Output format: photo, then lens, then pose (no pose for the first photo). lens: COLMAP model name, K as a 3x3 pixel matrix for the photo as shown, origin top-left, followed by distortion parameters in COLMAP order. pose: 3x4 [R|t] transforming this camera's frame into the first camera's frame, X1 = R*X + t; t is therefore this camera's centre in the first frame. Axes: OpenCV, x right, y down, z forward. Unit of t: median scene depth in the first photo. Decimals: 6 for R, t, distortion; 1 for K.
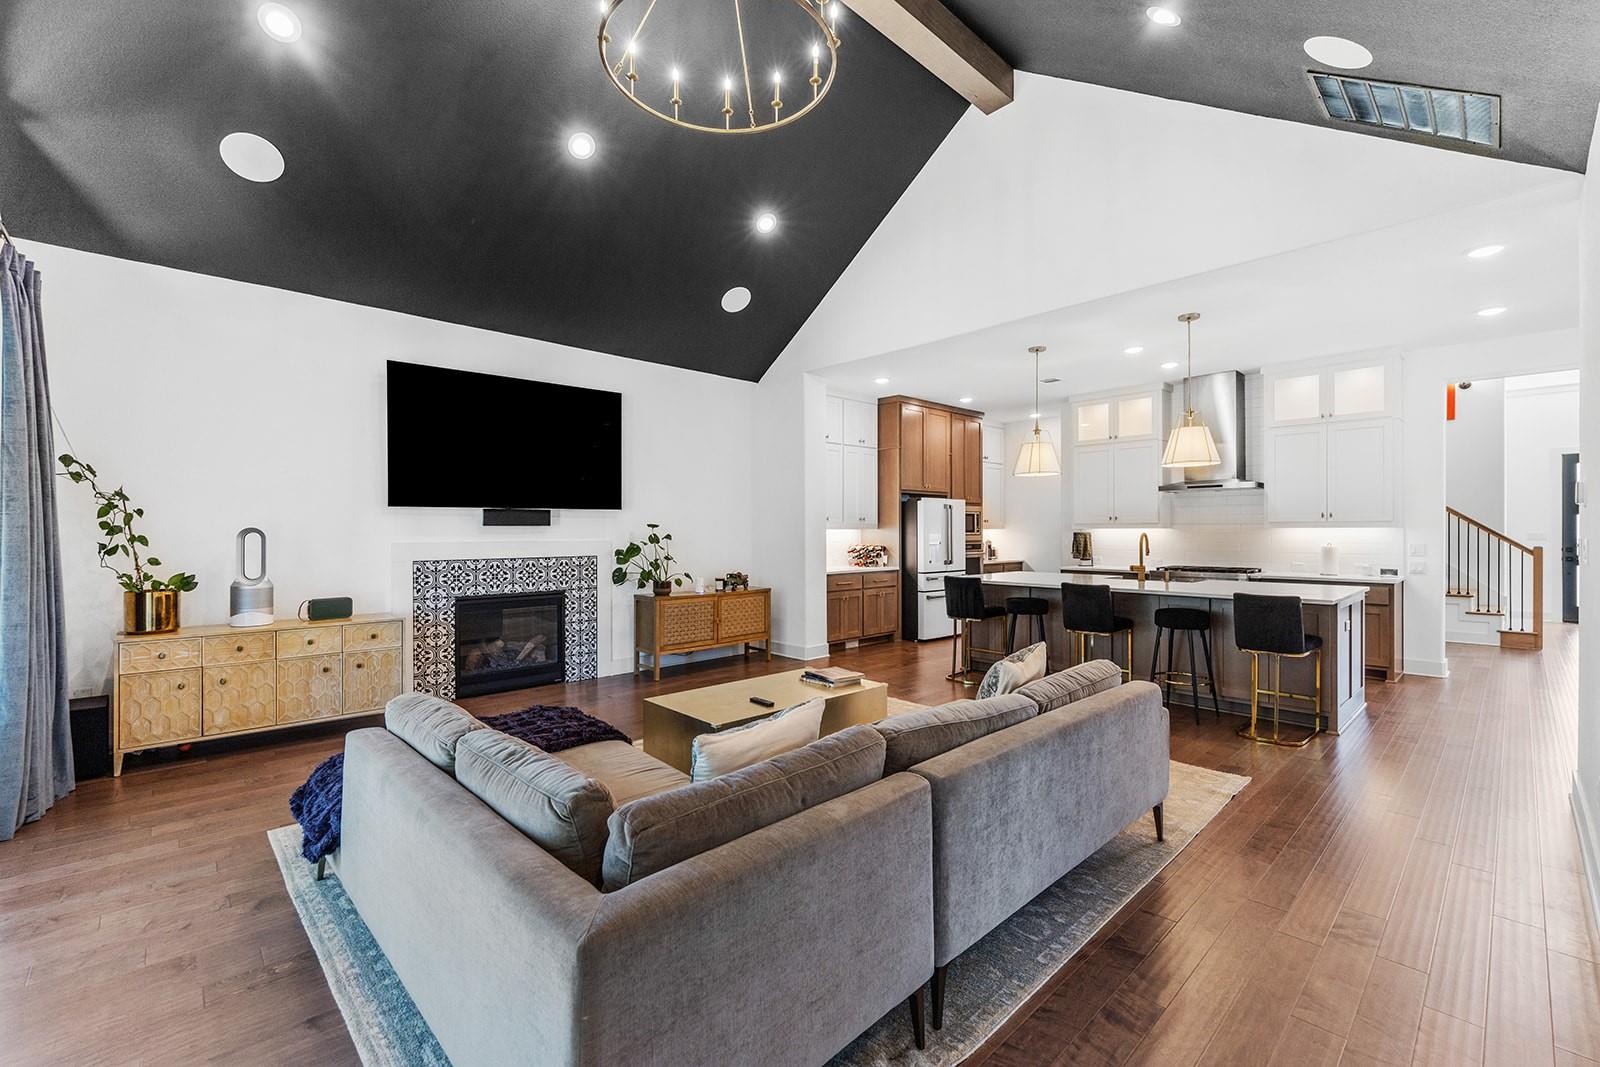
lens RADIAL K [[649.8, 0, 802.5], [0, 649.8, 531.1], [0, 0, 1]] dist [-0.003053, 0.000820]
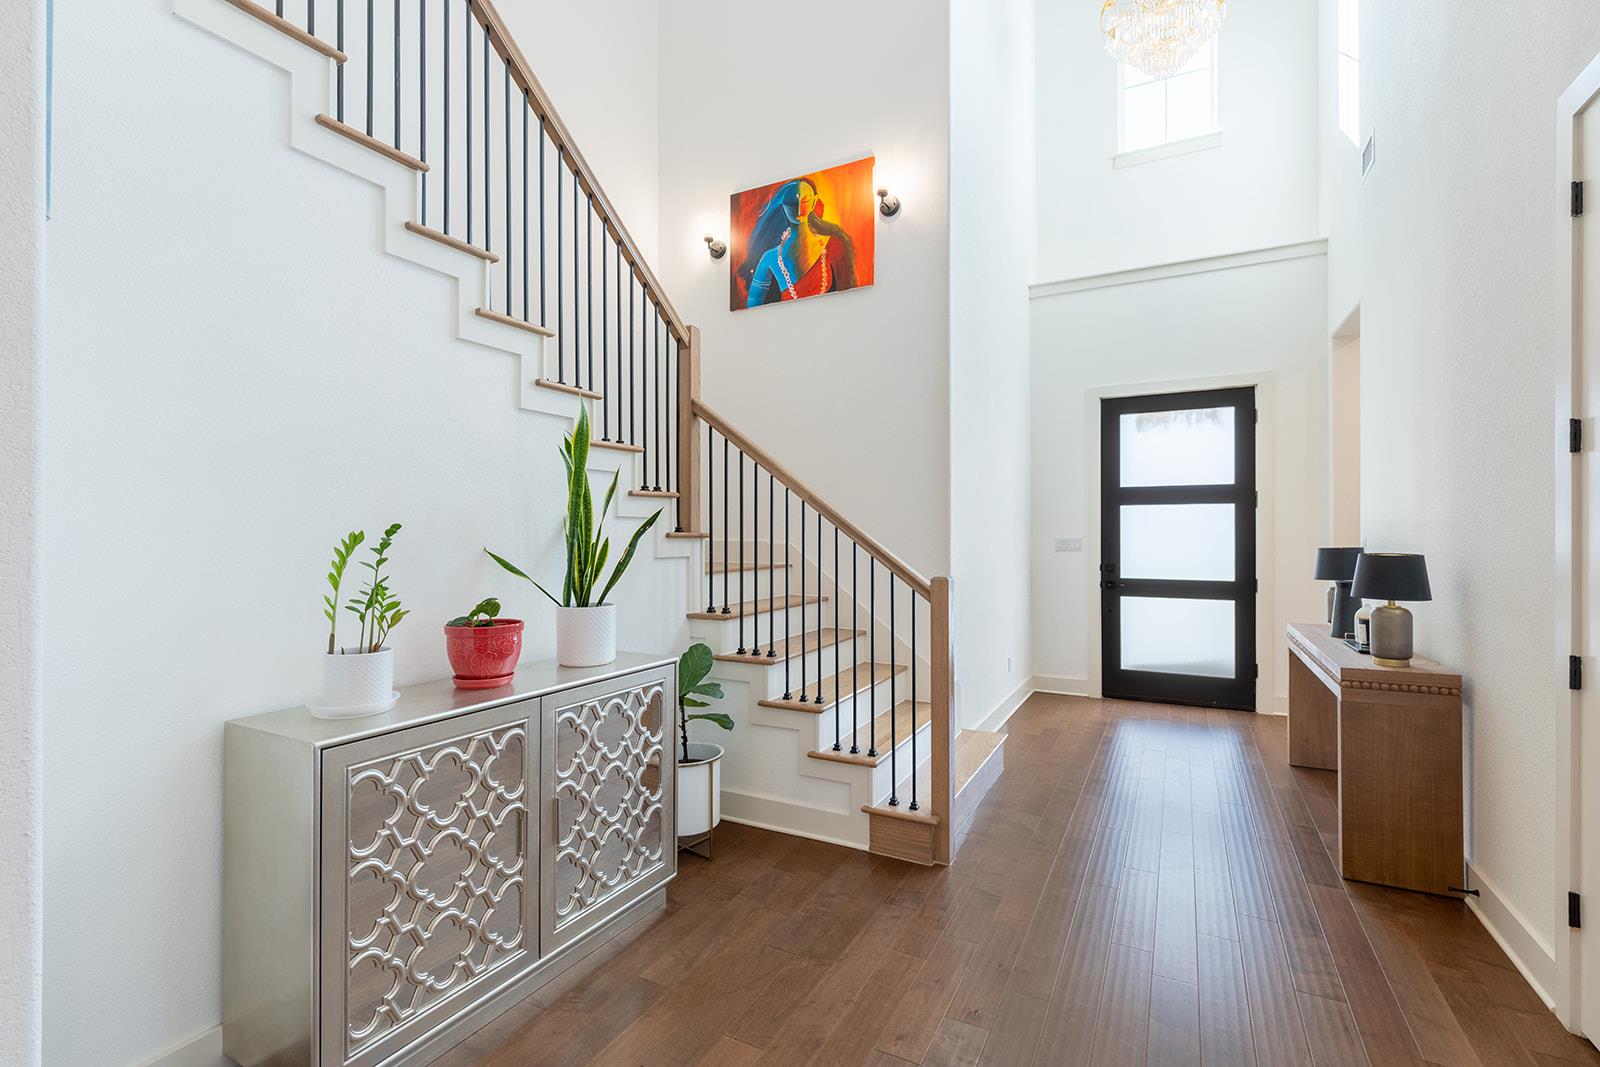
lens RADIAL K [[697.0, 0, 797.8], [0, 697.0, 525.6], [0, 0, 1]] dist [-0.002226, -0.001328]
pose [[0.944195, 0.006450, 0.329323, 0.862595], [-0.003315, 0.999944, -0.010081, -0.000012], [-0.329369, 0.008427, 0.944164, 0.612978]]
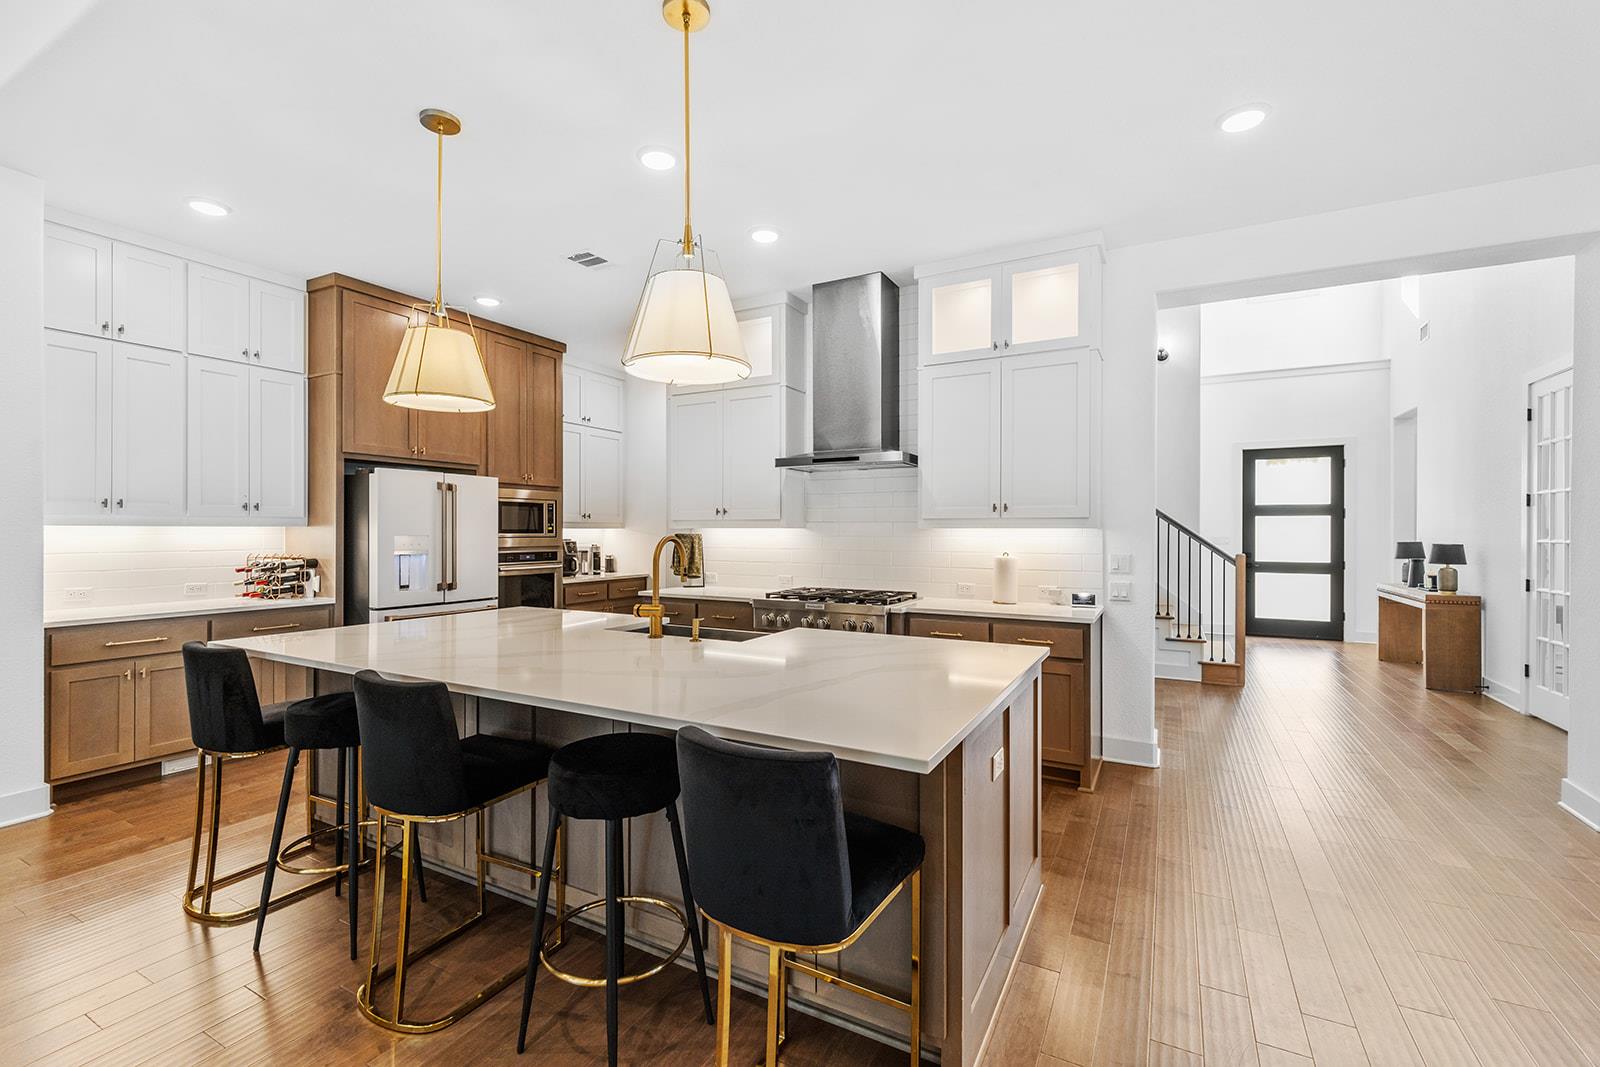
lens RADIAL K [[697.0, 0, 769.8], [0, 697.0, 527.9], [0, 0, 1]] dist [-0.002226, -0.001328]
pose [[0.945688, 0.005799, 0.325024, 0.320490], [-0.004184, 0.999975, -0.005668, -0.000206], [-0.325049, 0.004001, 0.945689, 0.370683]]
